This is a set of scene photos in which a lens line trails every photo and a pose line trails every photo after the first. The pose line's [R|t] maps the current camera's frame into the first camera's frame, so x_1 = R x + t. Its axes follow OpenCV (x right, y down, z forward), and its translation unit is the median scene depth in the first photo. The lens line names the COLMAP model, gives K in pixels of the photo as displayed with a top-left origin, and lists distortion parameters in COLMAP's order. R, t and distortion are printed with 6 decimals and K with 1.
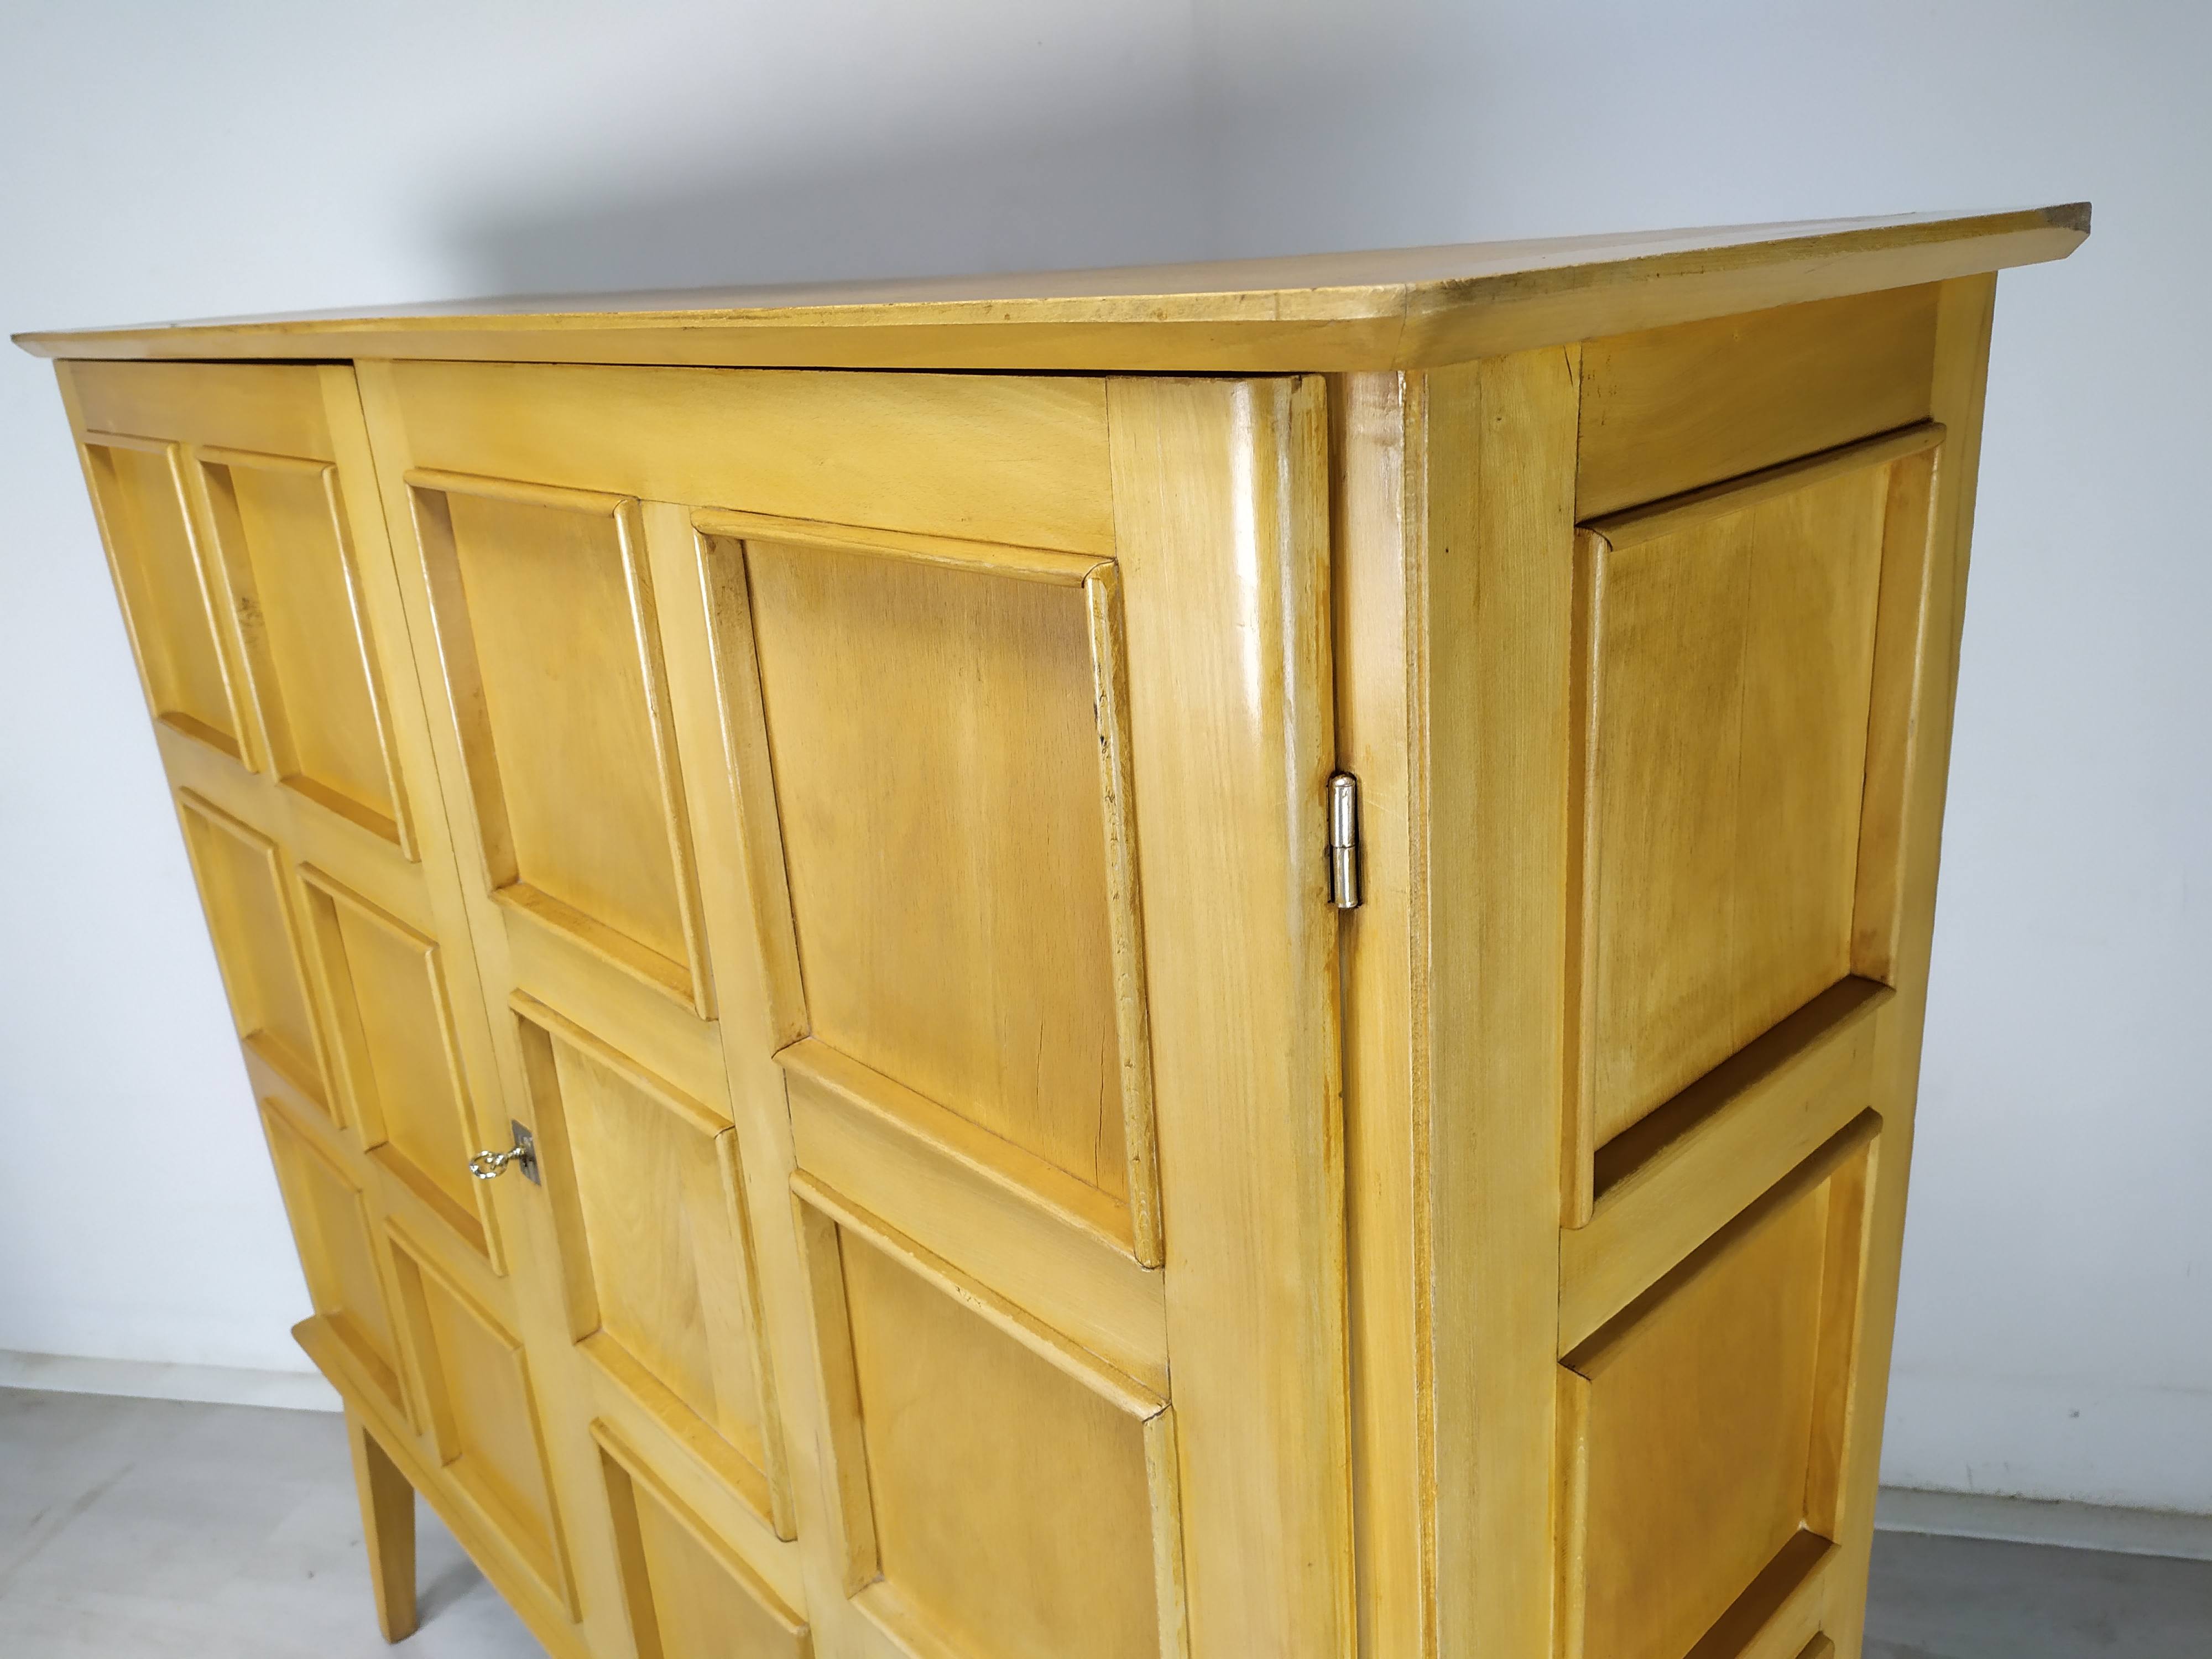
lens RADIAL K [[1696.7, 0, 1092.2], [0, 1696.7, 831.1], [0, 0, 1]] dist [0.024115, -0.010149]
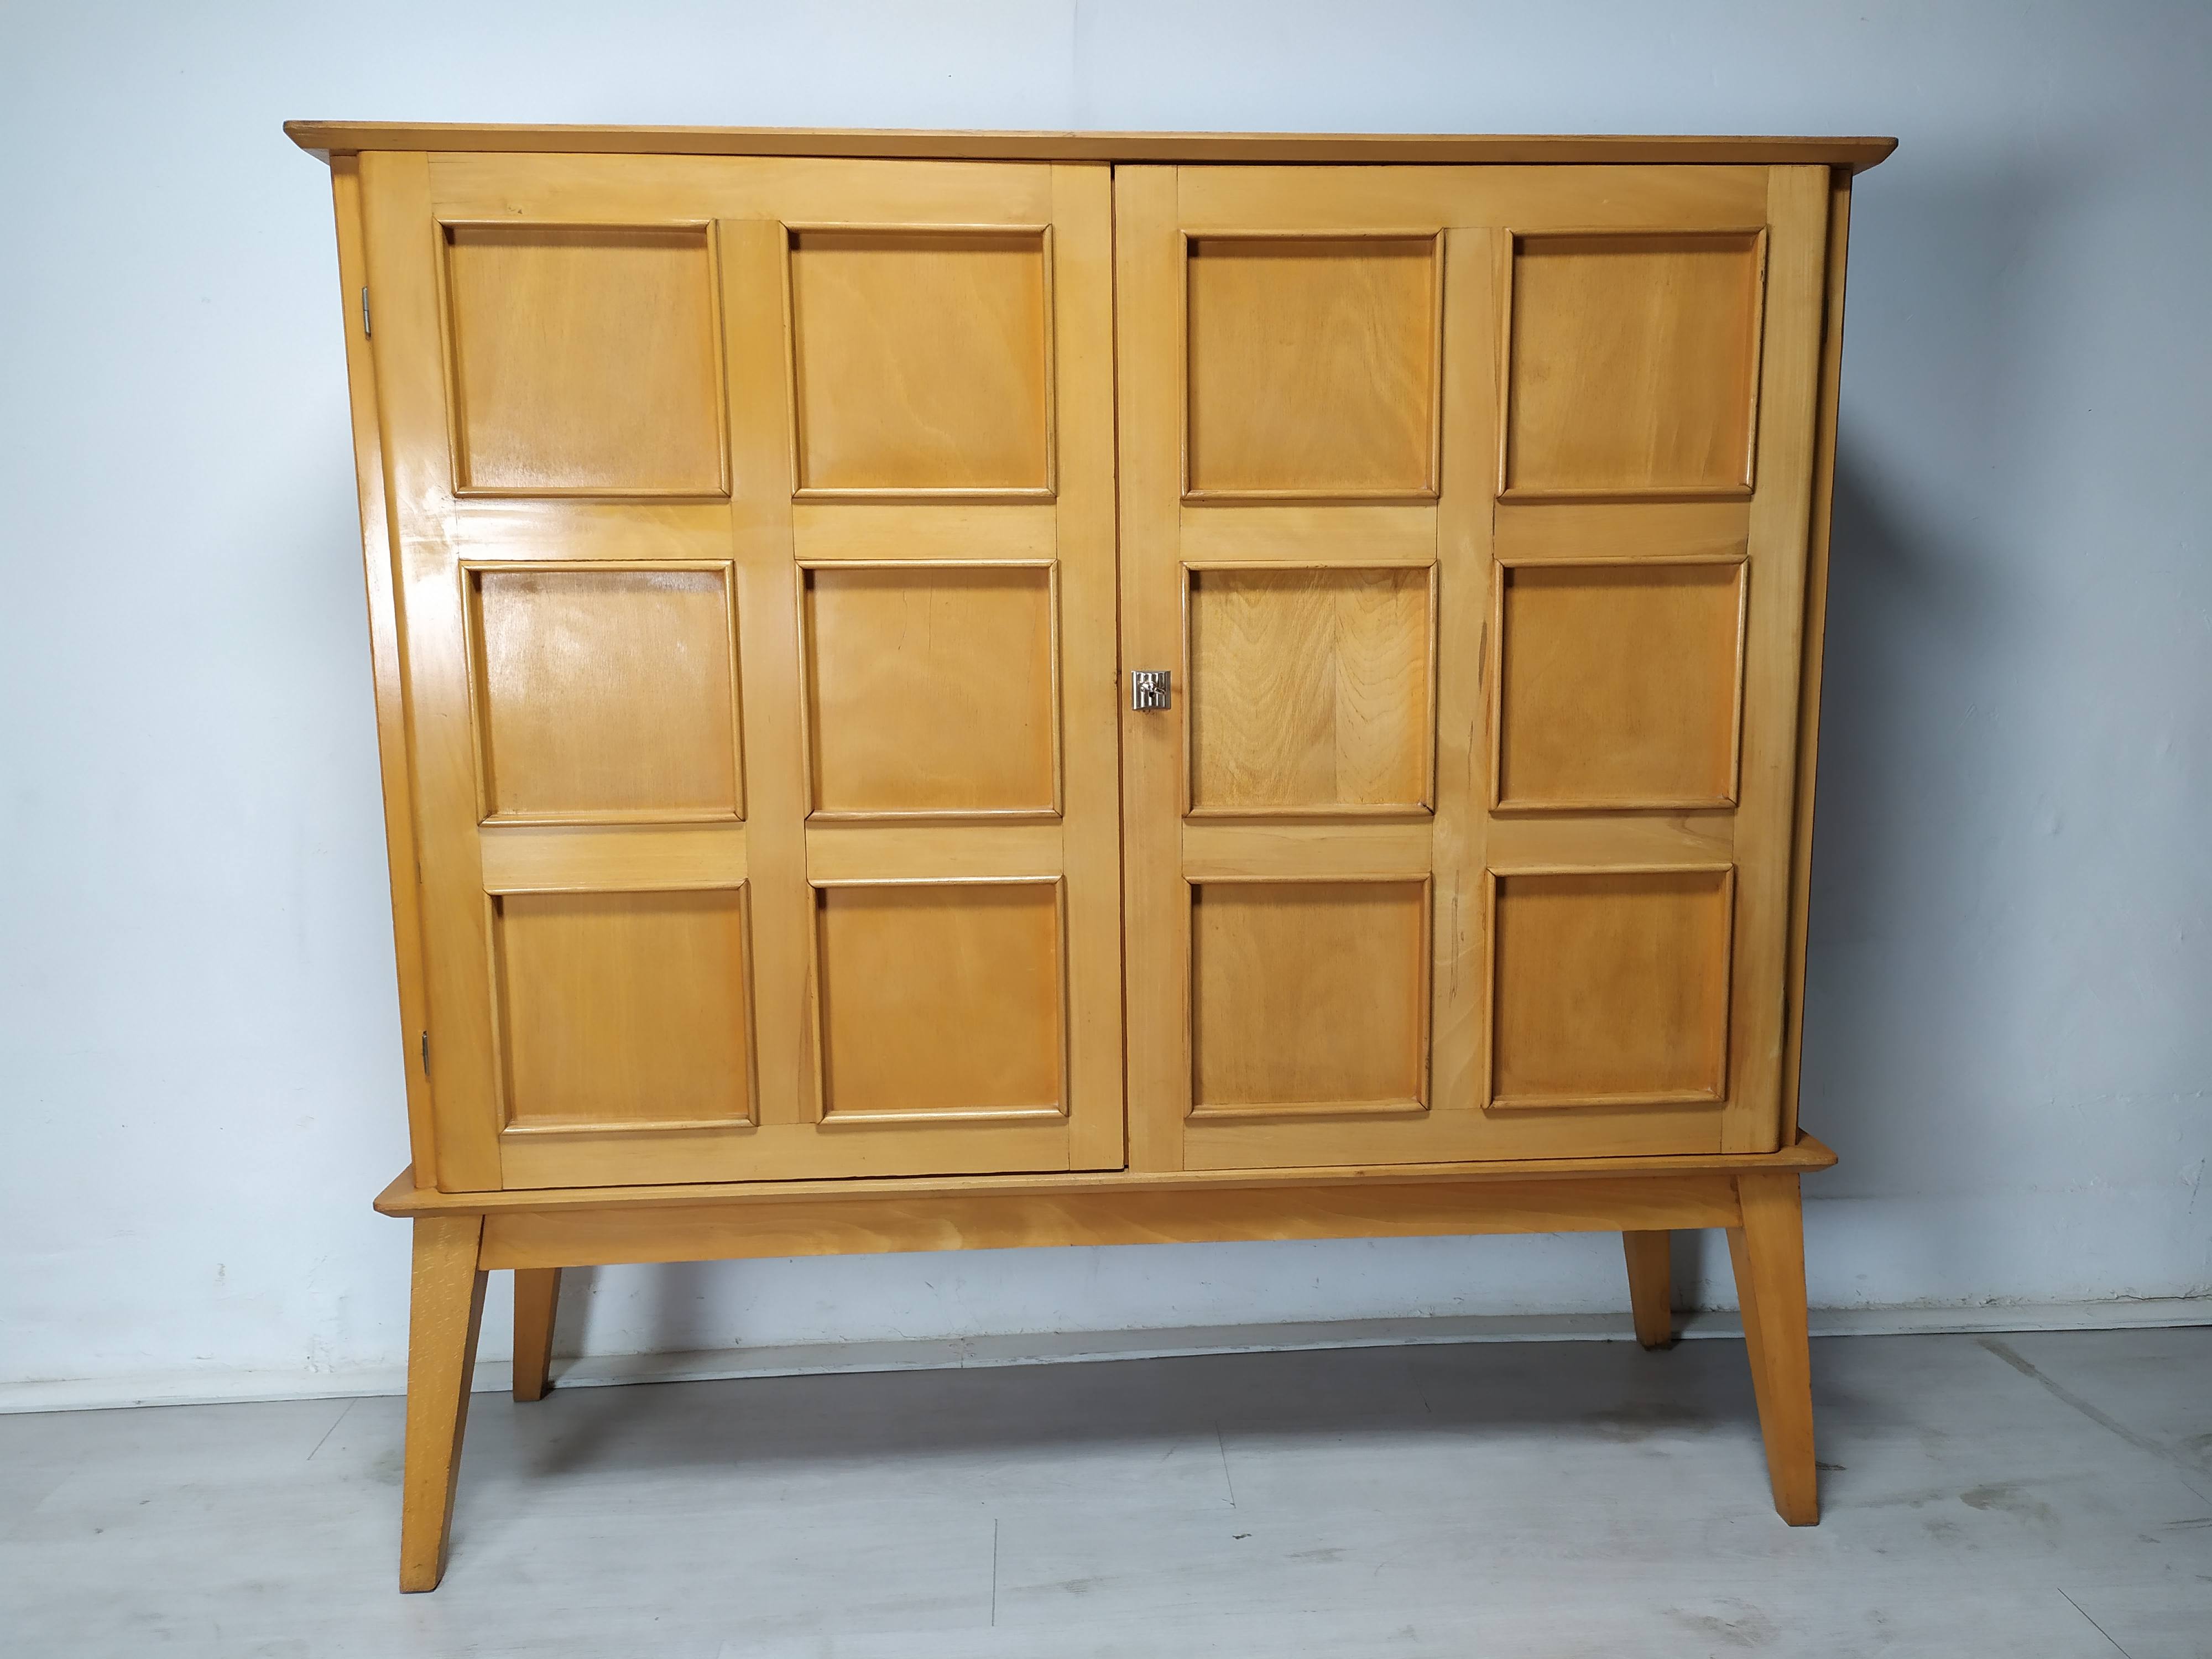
lens RADIAL K [[1681.0, 0, 1112.9], [0, 1681.0, 836.8], [0, 0, 1]] dist [0.039176, -0.009447]
pose [[0.609705, -0.061223, 0.790260, -2.719303], [0.231849, 0.967182, -0.103947, 0.815662], [-0.757962, 0.246598, 0.603890, 0.240980]]
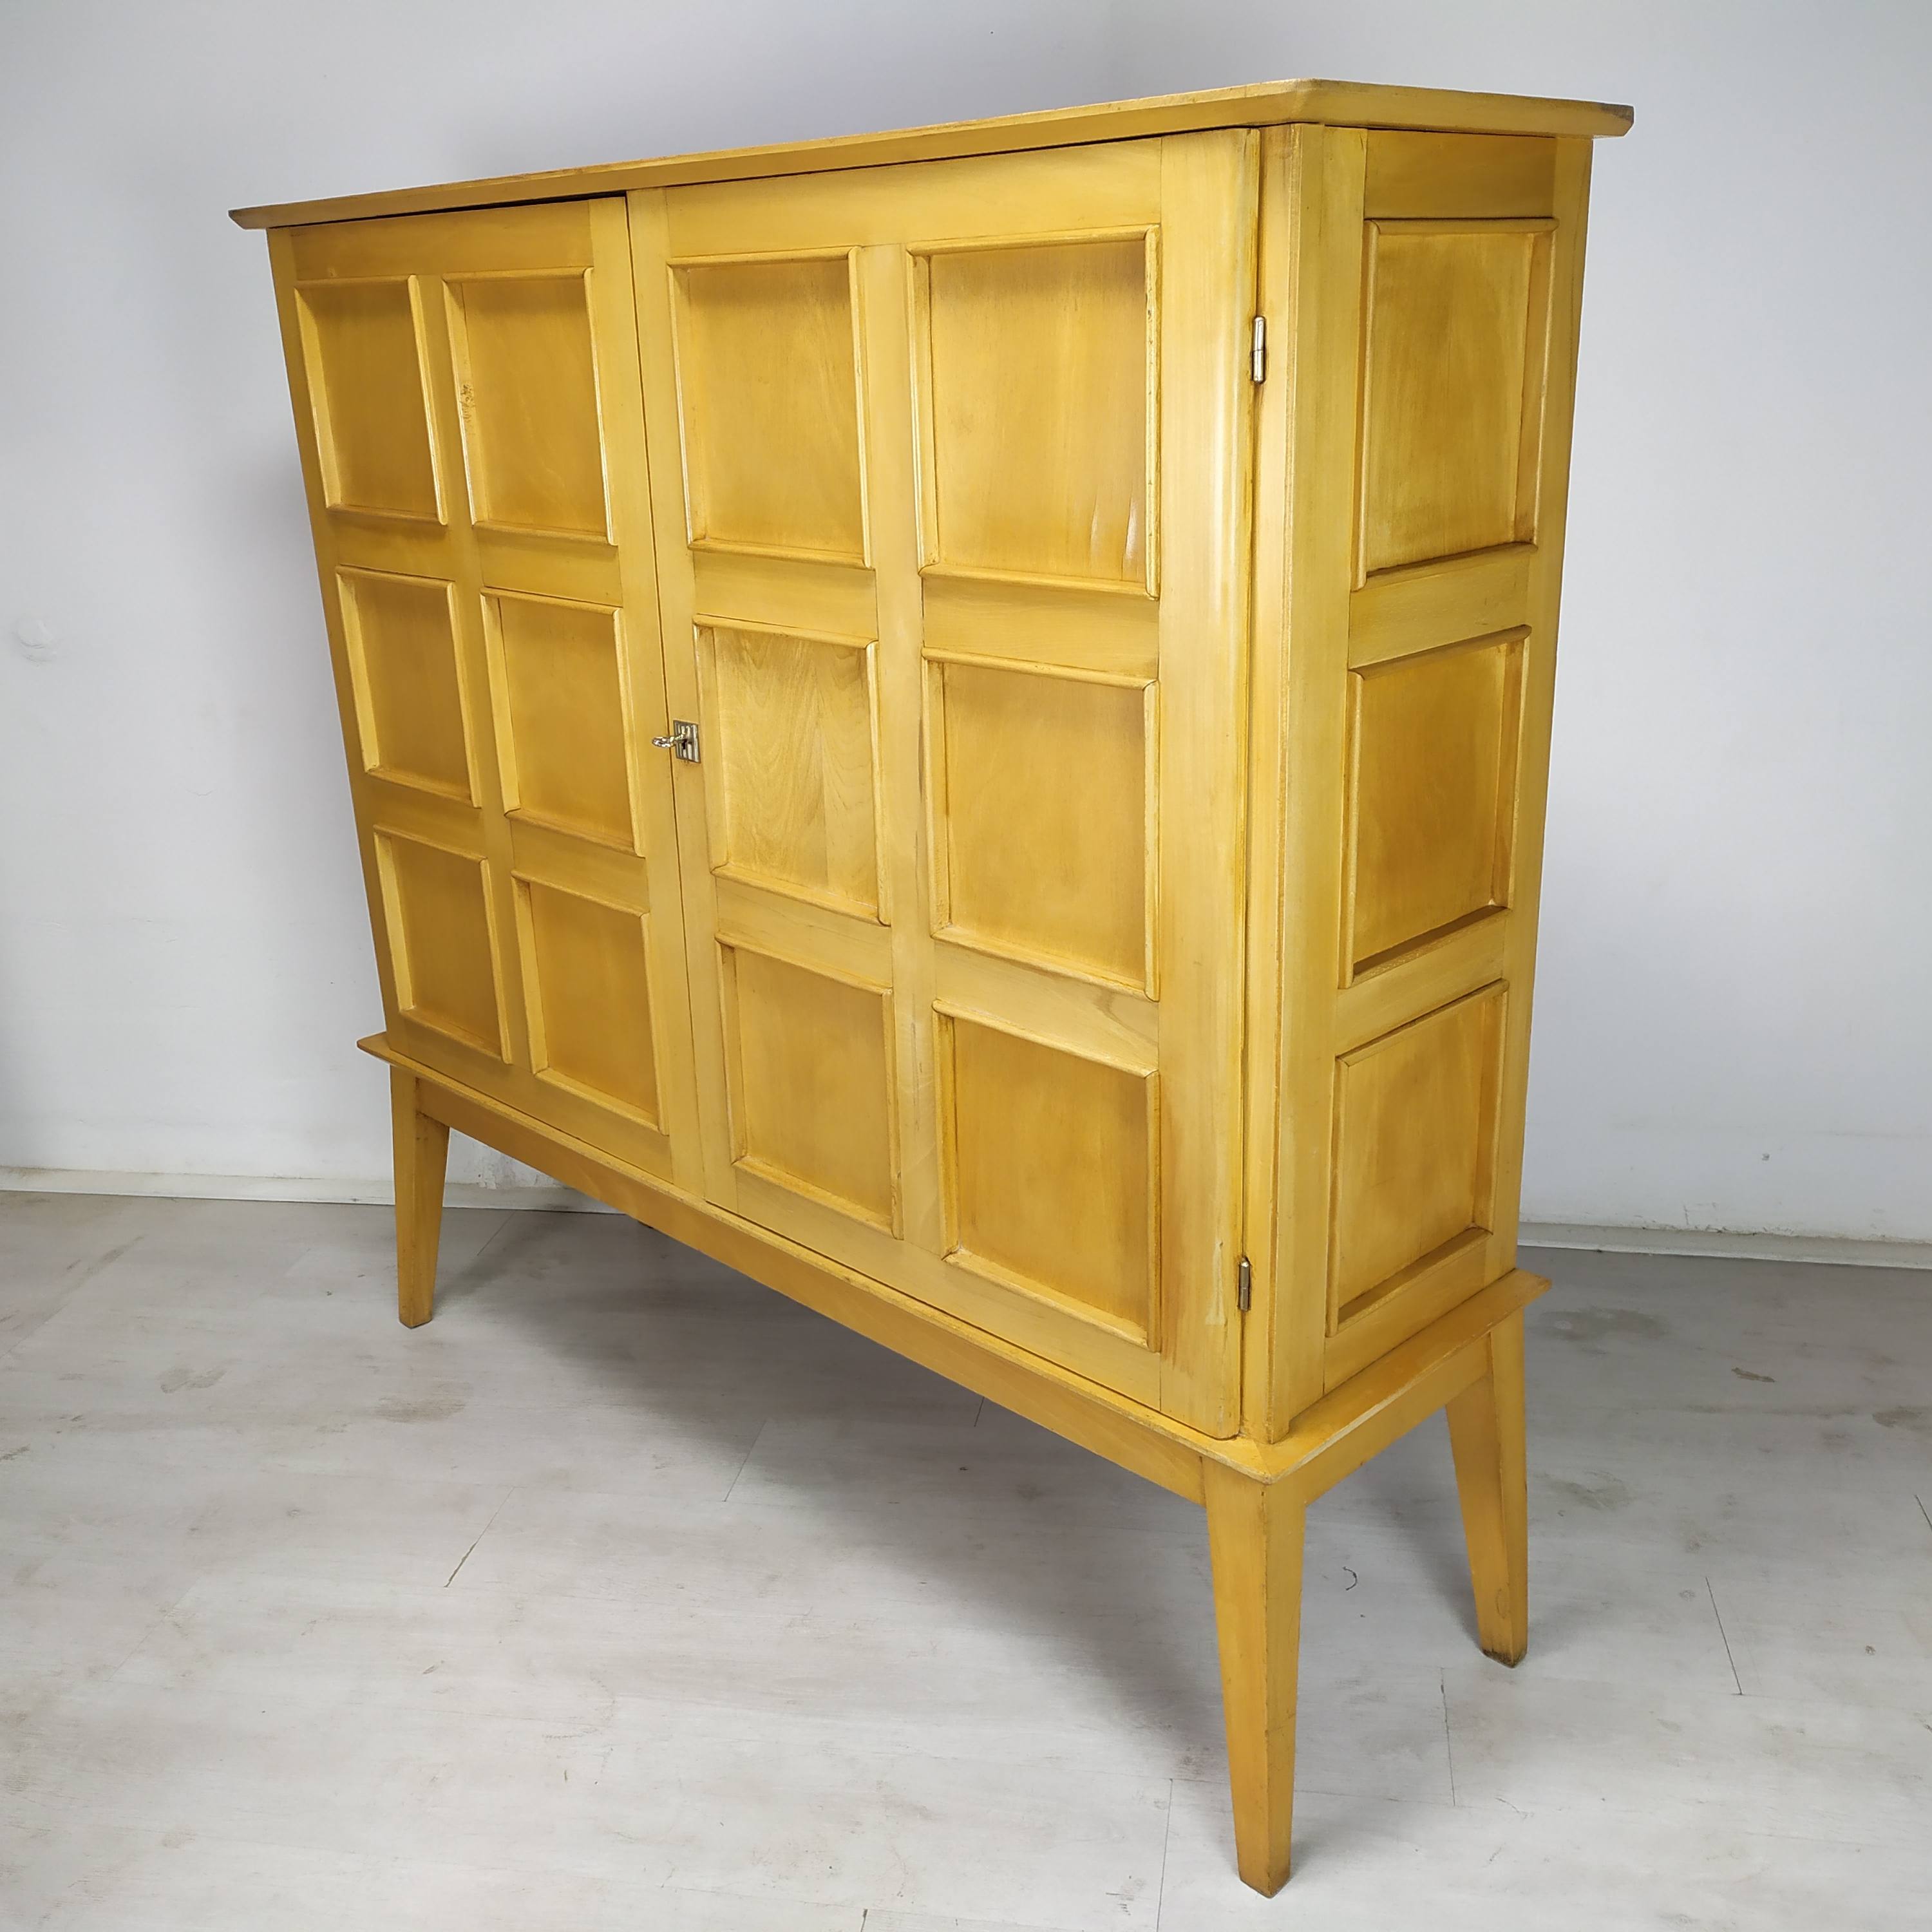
lens RADIAL K [[1954.5, 0, 962.9], [0, 1954.5, 976.5], [0, 0, 1]] dist [0.059801, -0.023562]
pose [[0.998400, 0.023484, 0.051433, -0.295365], [-0.022893, 0.999665, -0.012065, 0.720656], [-0.051700, 0.010868, 0.998604, -1.304876]]
